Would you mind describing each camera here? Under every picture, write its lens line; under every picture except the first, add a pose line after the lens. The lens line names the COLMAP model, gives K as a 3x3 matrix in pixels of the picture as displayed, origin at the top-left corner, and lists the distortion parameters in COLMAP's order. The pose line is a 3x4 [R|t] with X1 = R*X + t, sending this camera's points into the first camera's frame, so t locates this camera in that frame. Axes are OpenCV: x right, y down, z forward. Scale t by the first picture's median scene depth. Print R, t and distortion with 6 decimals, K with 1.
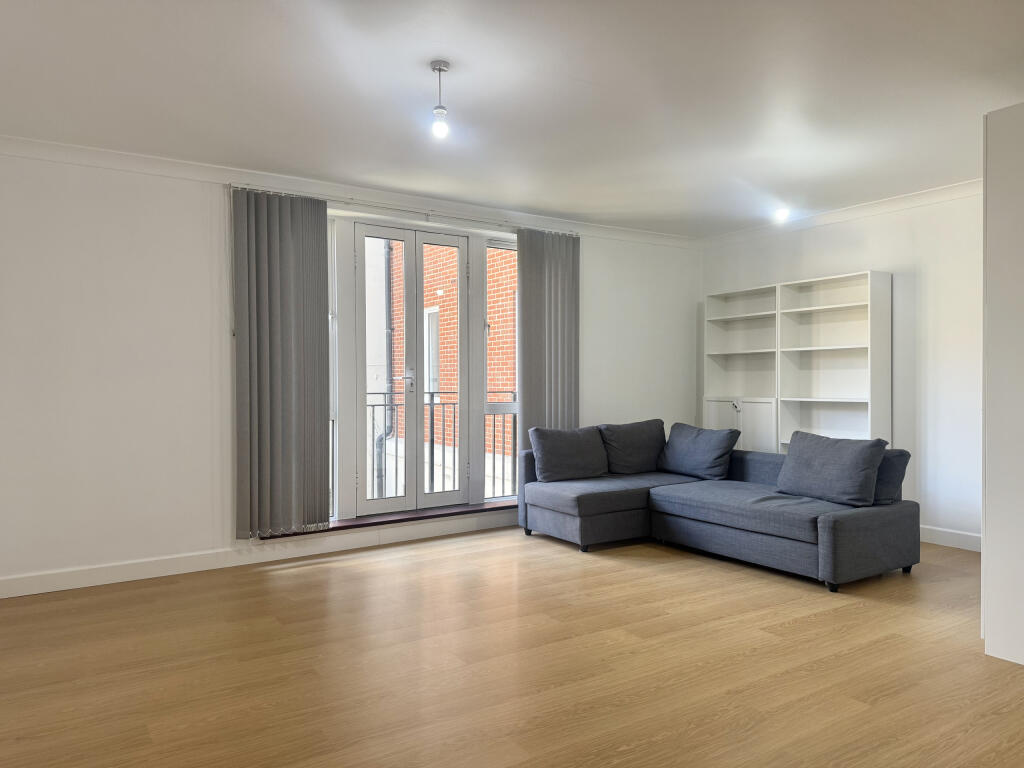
lens RADIAL K [[705.5, 0, 512.0], [0, 705.5, 384.0], [0, 0, 1]] dist [0.109909, -0.150545]
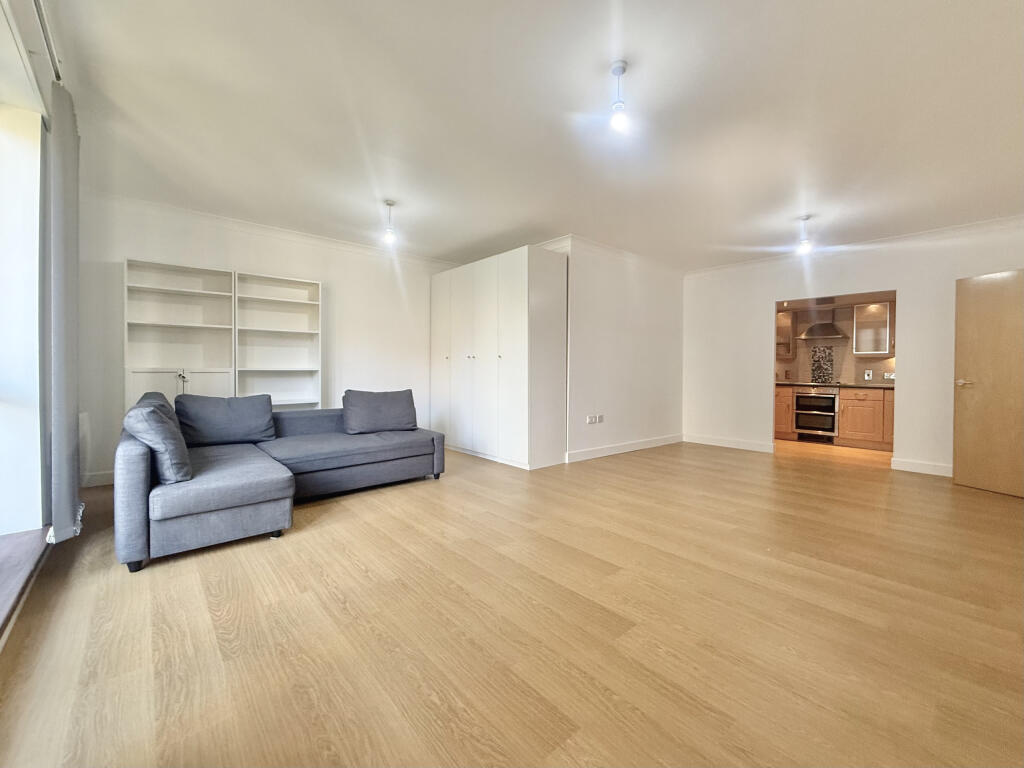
lens RADIAL K [[424.5, 0, 516.3], [0, 424.5, 376.3], [0, 0, 1]] dist [0.000080, -0.000182]
pose [[-0.137676, -0.014485, 0.990371, -0.422932], [-0.003798, 0.999893, 0.014096, 0.023573], [-0.990470, -0.001820, -0.137716, 0.707116]]
